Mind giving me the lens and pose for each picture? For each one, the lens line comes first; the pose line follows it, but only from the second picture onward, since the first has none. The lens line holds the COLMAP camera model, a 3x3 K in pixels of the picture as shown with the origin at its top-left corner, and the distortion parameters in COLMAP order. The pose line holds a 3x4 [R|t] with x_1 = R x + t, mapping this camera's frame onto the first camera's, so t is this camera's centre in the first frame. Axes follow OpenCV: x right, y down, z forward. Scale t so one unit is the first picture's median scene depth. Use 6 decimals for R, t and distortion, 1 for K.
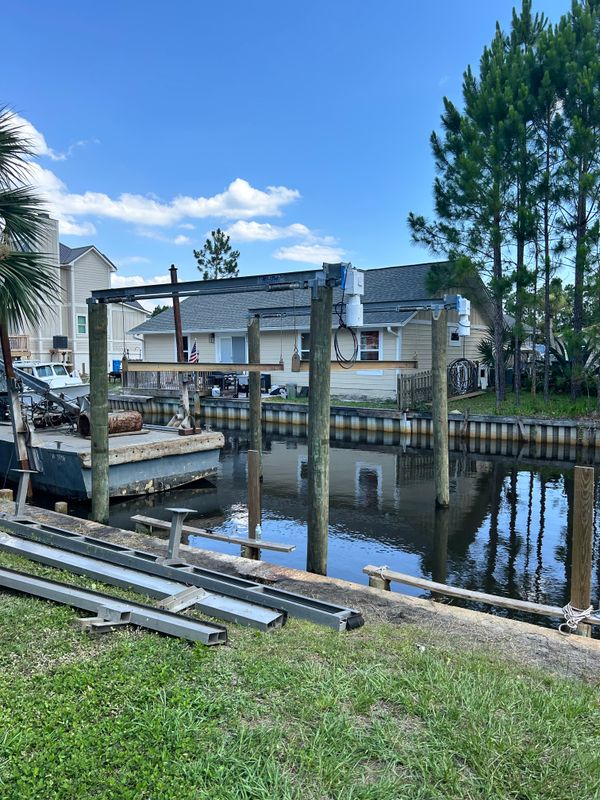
lens RADIAL K [[612.2, 0, 279.2], [0, 612.2, 408.7], [0, 0, 1]] dist [0.048316, -0.058729]
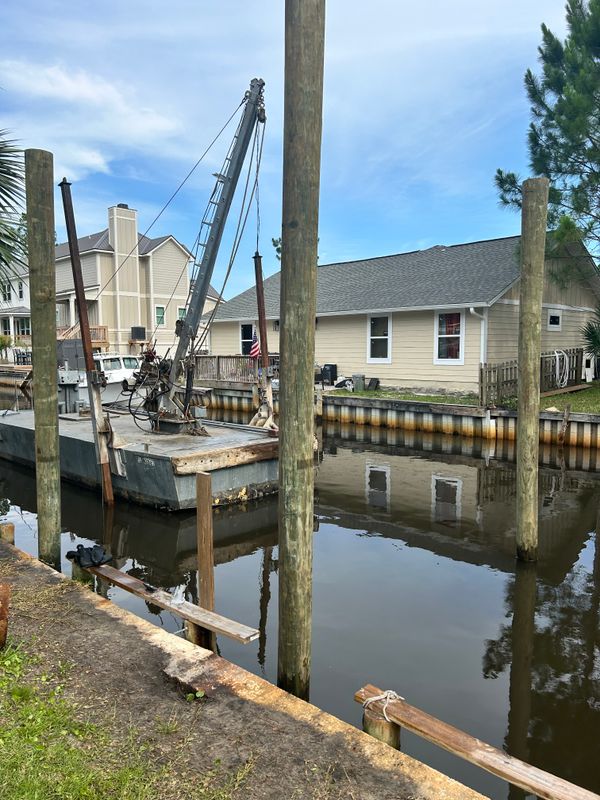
lens RADIAL K [[612.2, 0, 286.5], [0, 612.2, 407.2], [0, 0, 1]] dist [0.048316, -0.058729]
pose [[0.990827, 0.011375, -0.134653, 0.041884], [-0.010130, 0.999899, 0.009928, -0.002357], [0.134753, -0.008473, 0.990843, 0.124099]]
